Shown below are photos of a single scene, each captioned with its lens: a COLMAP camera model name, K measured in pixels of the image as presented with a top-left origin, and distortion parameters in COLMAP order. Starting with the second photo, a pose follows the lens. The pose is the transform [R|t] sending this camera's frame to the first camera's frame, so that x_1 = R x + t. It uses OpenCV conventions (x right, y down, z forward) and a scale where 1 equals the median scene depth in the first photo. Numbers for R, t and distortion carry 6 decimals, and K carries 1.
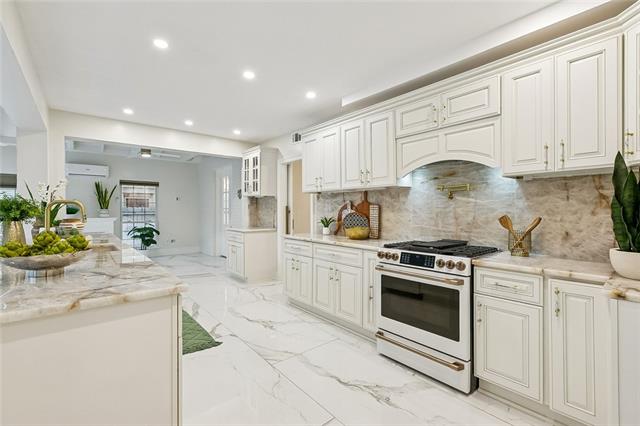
lens RADIAL K [[290.5, 0, 318.4], [0, 290.5, 211.4], [0, 0, 1]] dist [0.000048, 0.001416]
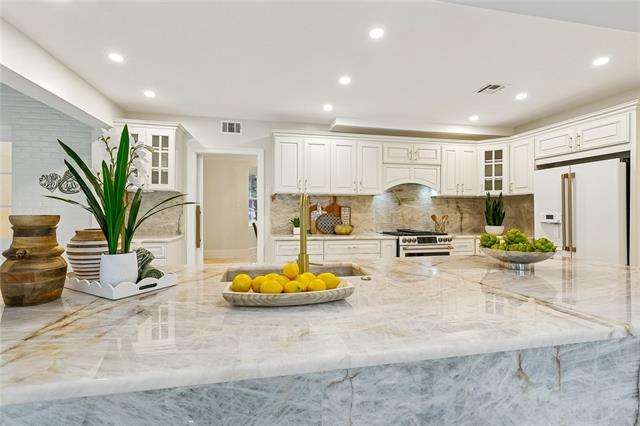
lens RADIAL K [[290.5, 0, 317.4], [0, 290.5, 211.9], [0, 0, 1]] dist [0.000048, 0.001416]
pose [[0.476539, 0.003371, 0.879147, -1.100825], [-0.000661, 0.999994, -0.003476, 0.002575], [-0.879153, 0.001075, 0.476538, 0.545486]]
